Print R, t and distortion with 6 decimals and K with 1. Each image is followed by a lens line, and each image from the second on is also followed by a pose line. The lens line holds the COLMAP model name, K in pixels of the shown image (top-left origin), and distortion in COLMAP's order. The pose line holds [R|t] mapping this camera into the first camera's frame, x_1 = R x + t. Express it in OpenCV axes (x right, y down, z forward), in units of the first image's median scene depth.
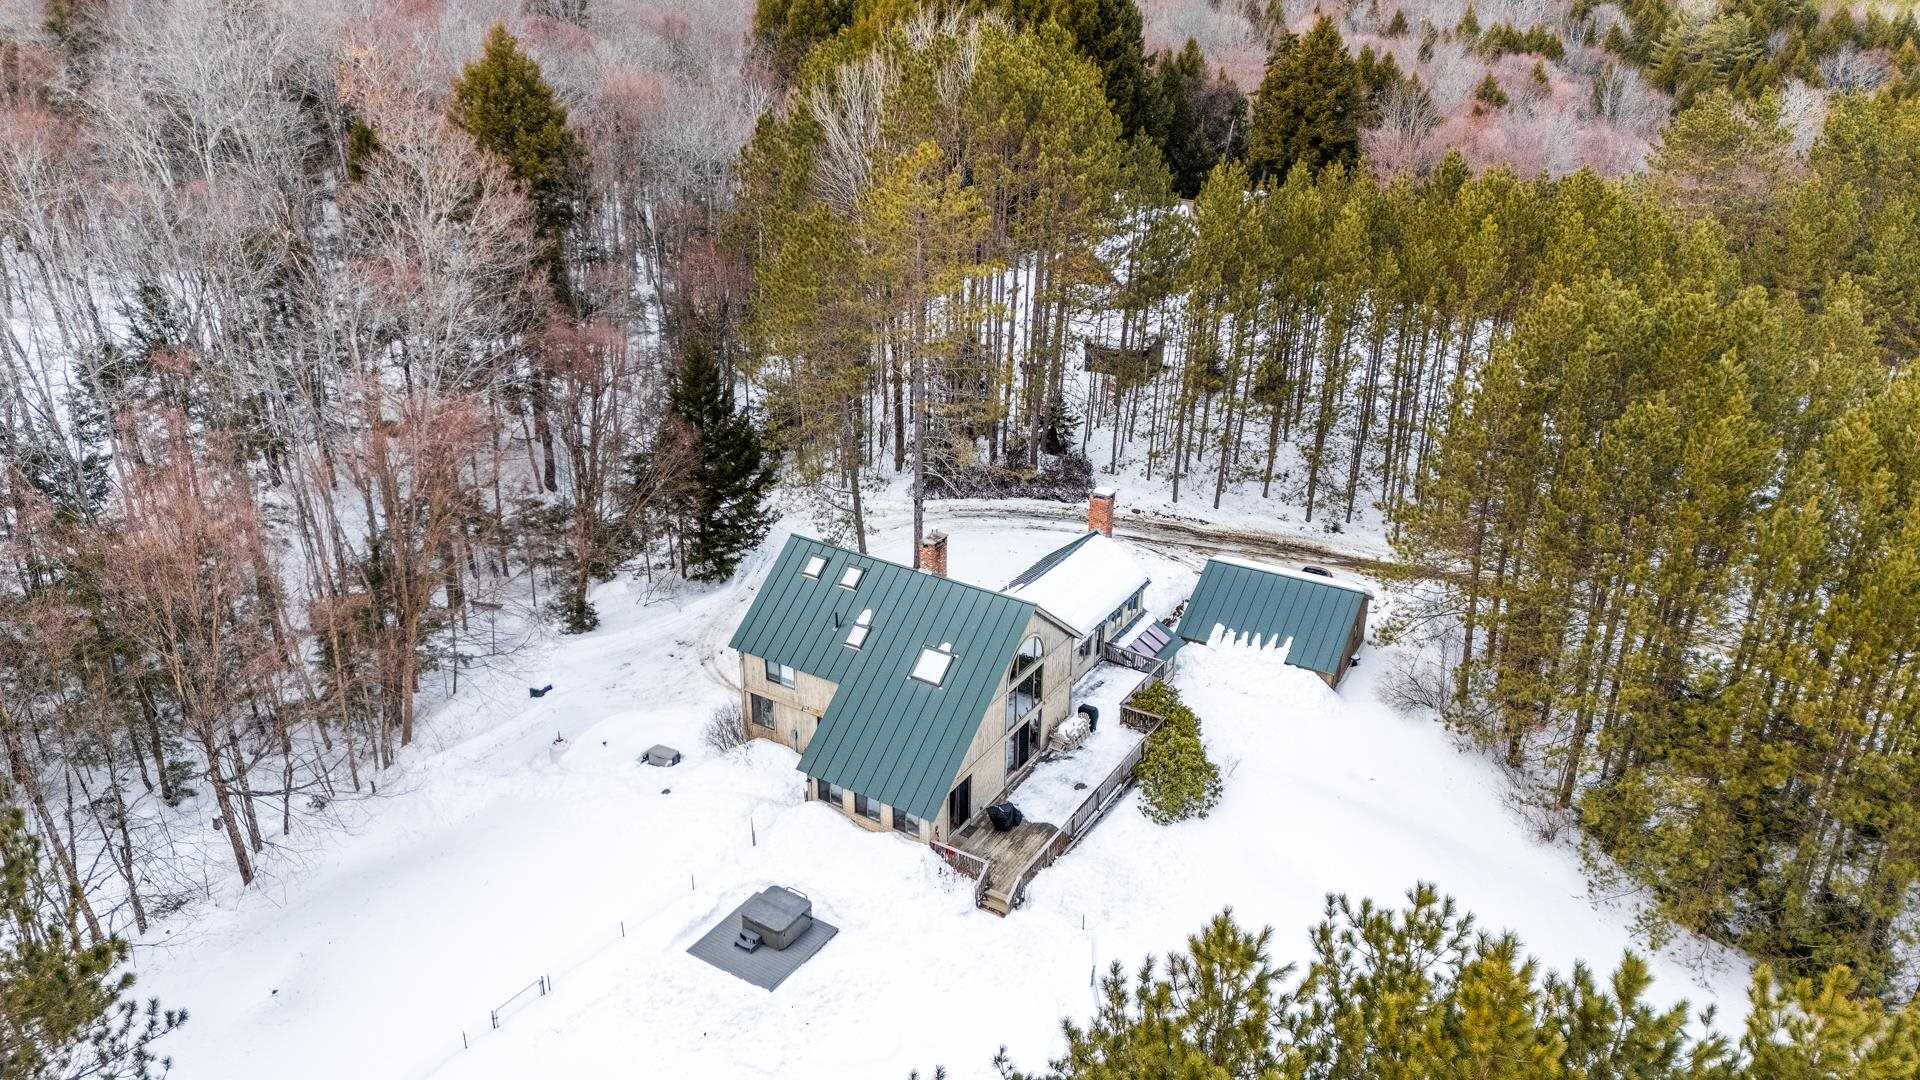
lens RADIAL K [[1399.8, 0, 960.0], [0, 1399.8, 540.0], [0, 0, 1]] dist [0.169054, -0.269722]
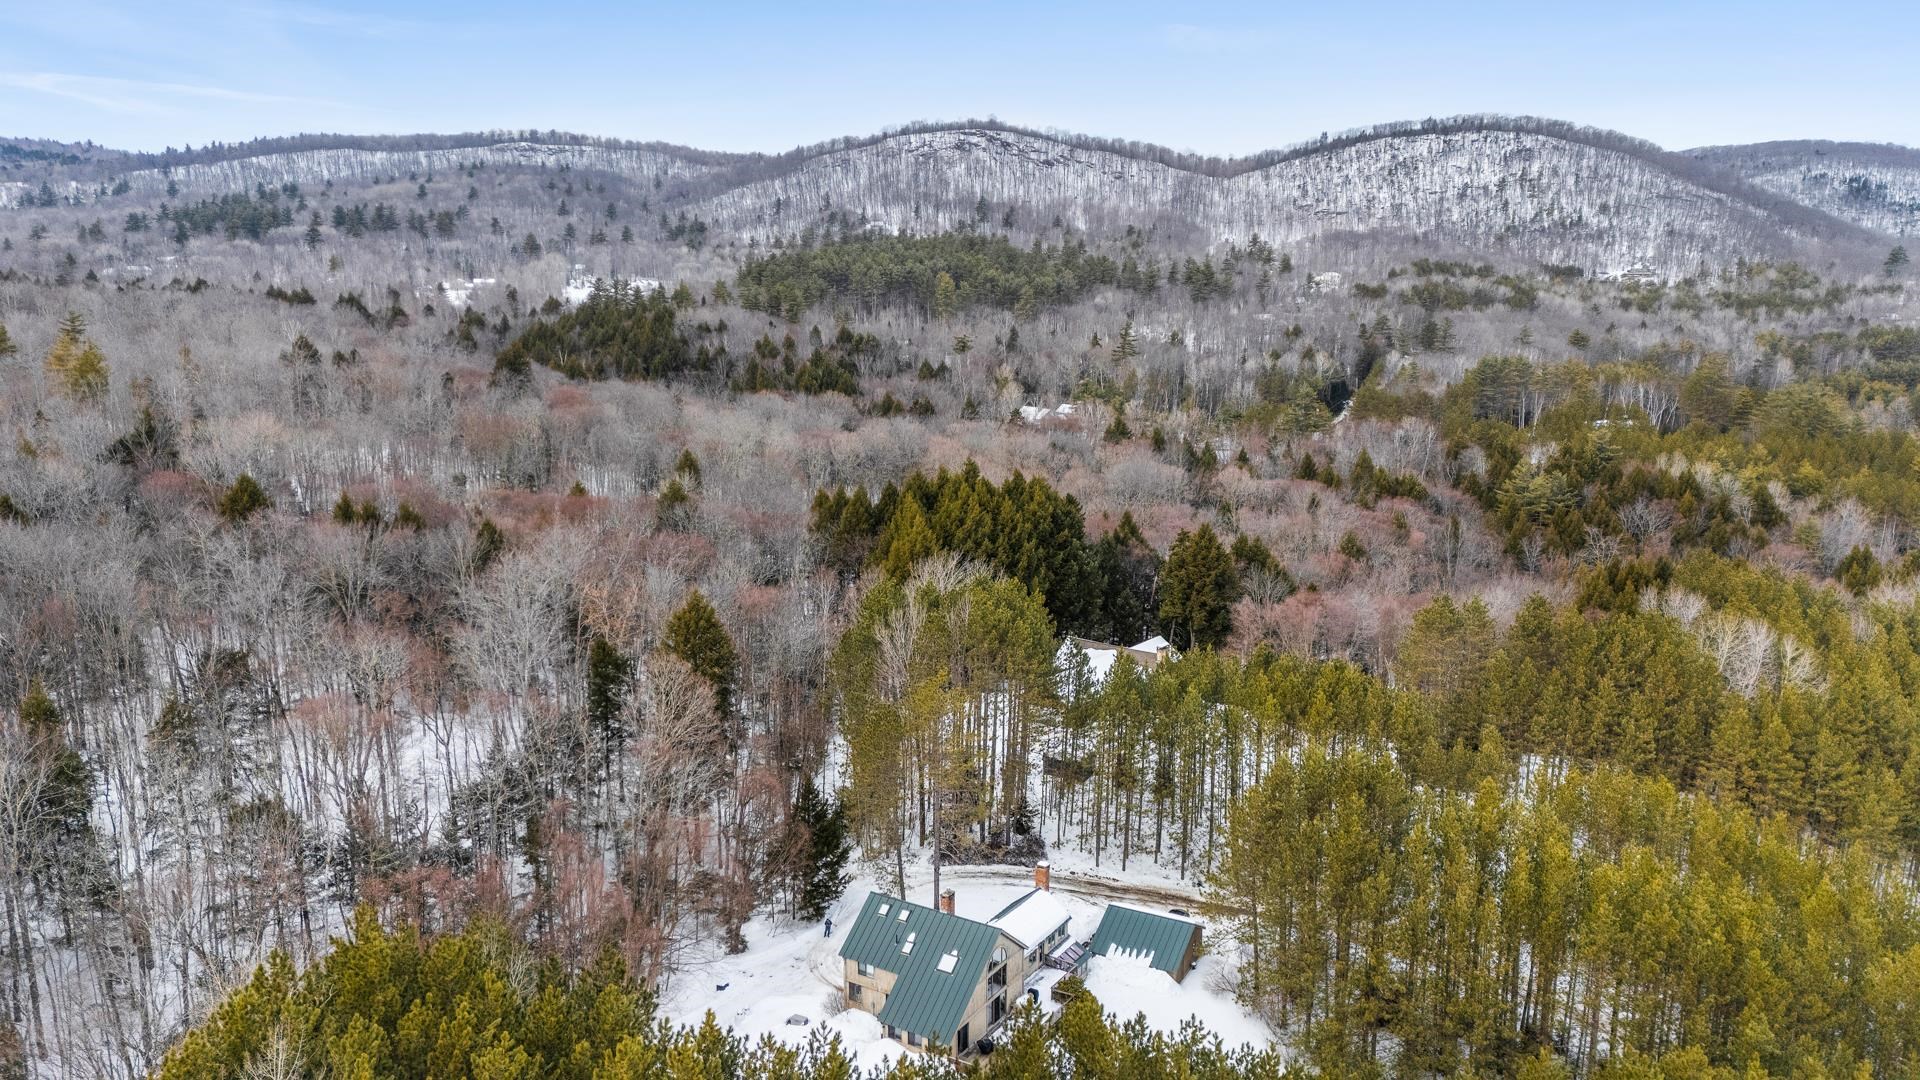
lens RADIAL K [[1399.8, 0, 960.0], [0, 1399.8, 540.0], [0, 0, 1]] dist [0.169054, -0.269722]
pose [[0.999961, -0.008761, 0.000578, 0.000718], [0.008646, 0.971045, -0.238740, -0.006277], [0.001530, 0.238736, 0.971083, -0.718430]]
